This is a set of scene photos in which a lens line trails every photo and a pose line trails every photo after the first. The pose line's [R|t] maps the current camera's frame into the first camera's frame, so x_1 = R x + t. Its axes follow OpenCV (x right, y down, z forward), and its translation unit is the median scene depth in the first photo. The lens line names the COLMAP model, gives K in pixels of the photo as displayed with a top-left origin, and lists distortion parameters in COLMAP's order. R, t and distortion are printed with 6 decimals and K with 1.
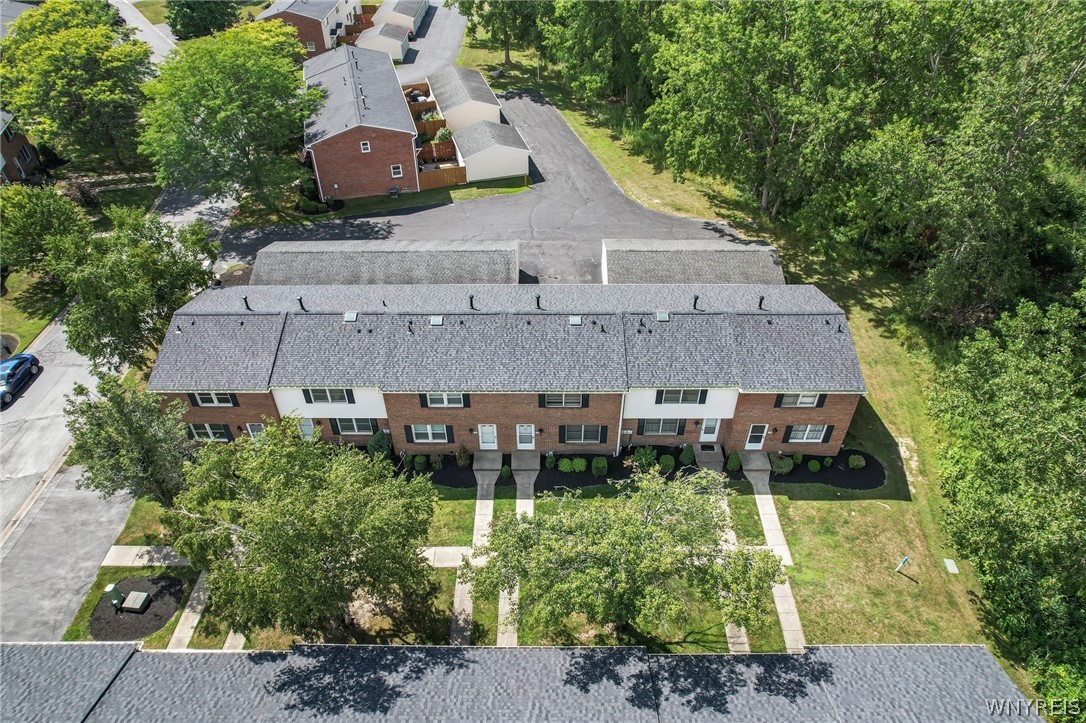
lens RADIAL K [[715.8, 0, 543.0], [0, 715.8, 361.5], [0, 0, 1]] dist [-0.034097, -0.000795]
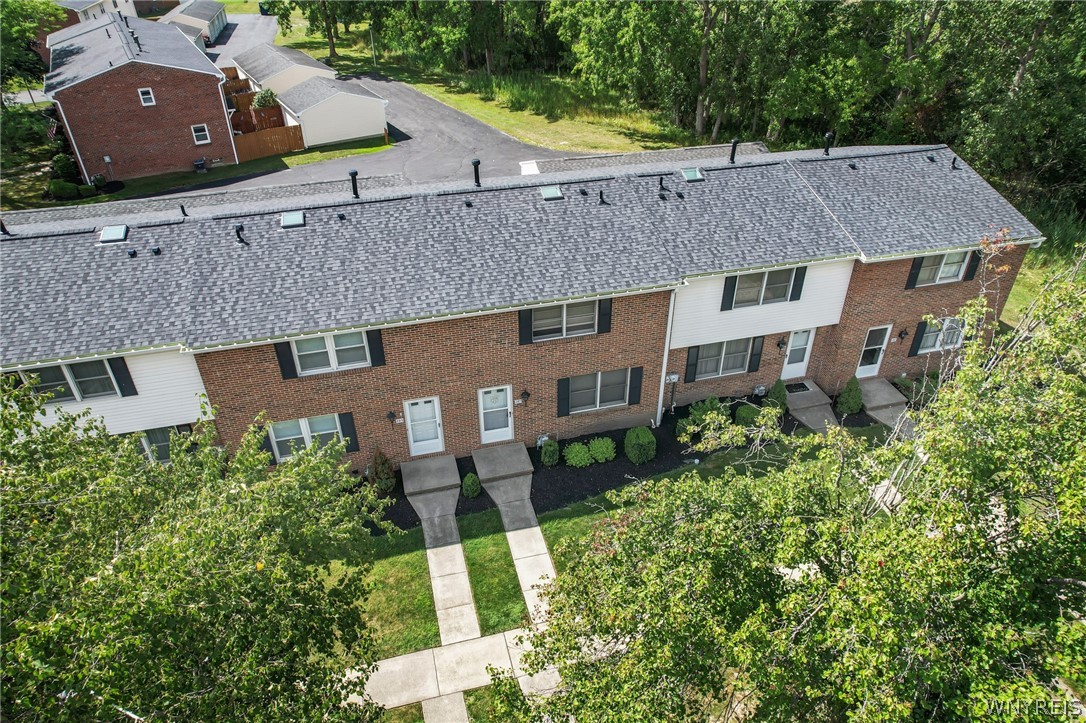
lens RADIAL K [[708.0, 0, 543.0], [0, 708.0, 361.5], [0, 0, 1]] dist [-0.080183, 0.072925]
pose [[0.965329, -0.145408, 0.216788, -0.098271], [0.169769, 0.980574, -0.098253, 0.124307], [-0.198290, 0.131651, 0.971262, 0.485213]]
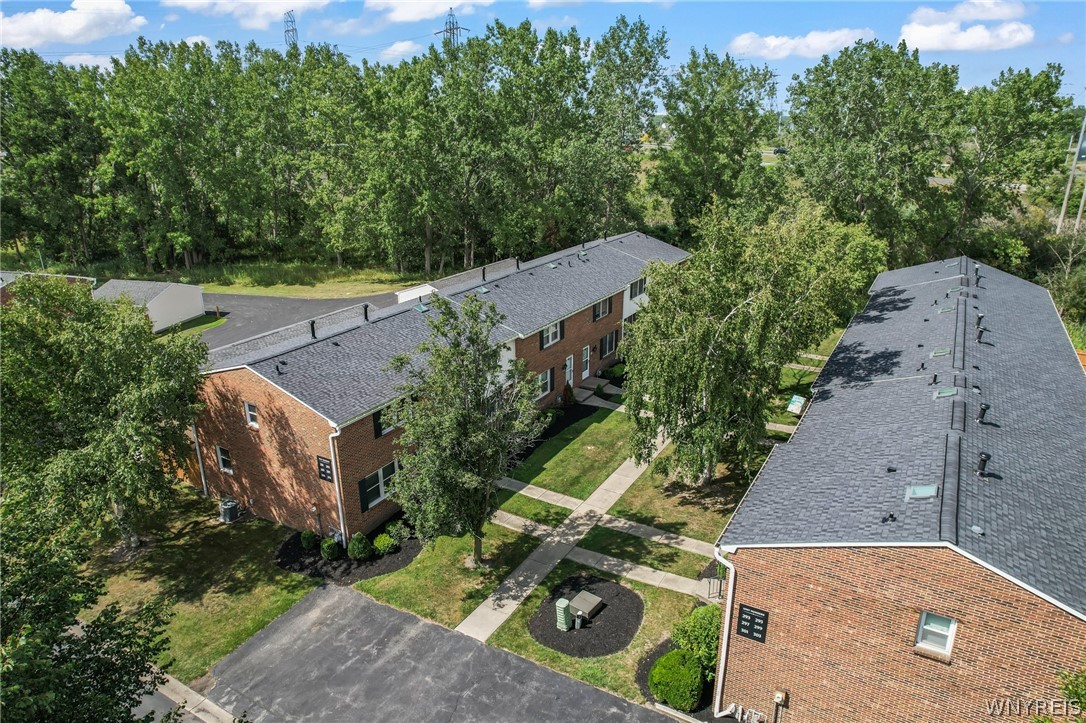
lens RADIAL K [[708.0, 0, 543.0], [0, 708.0, 361.5], [0, 0, 1]] dist [-0.080183, 0.072925]
pose [[0.498420, -0.279957, 0.820489, -0.933527], [0.562062, 0.824918, -0.059966, 0.132615], [-0.660049, 0.491054, 0.568509, 0.432911]]
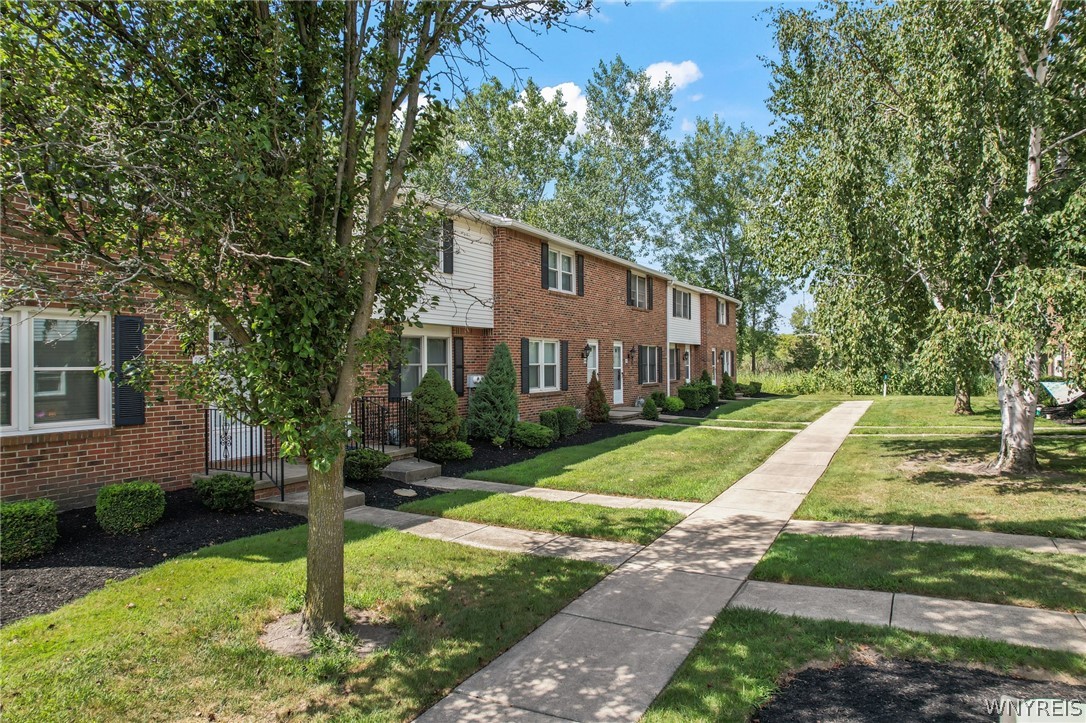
lens RADIAL K [[708.0, 0, 543.0], [0, 708.0, 361.5], [0, 0, 1]] dist [-0.080183, 0.072925]
pose [[0.455930, 0.012023, 0.889934, -0.574446], [0.576038, 0.758245, -0.305360, 0.241002], [-0.678460, 0.651859, 0.338781, 0.835075]]
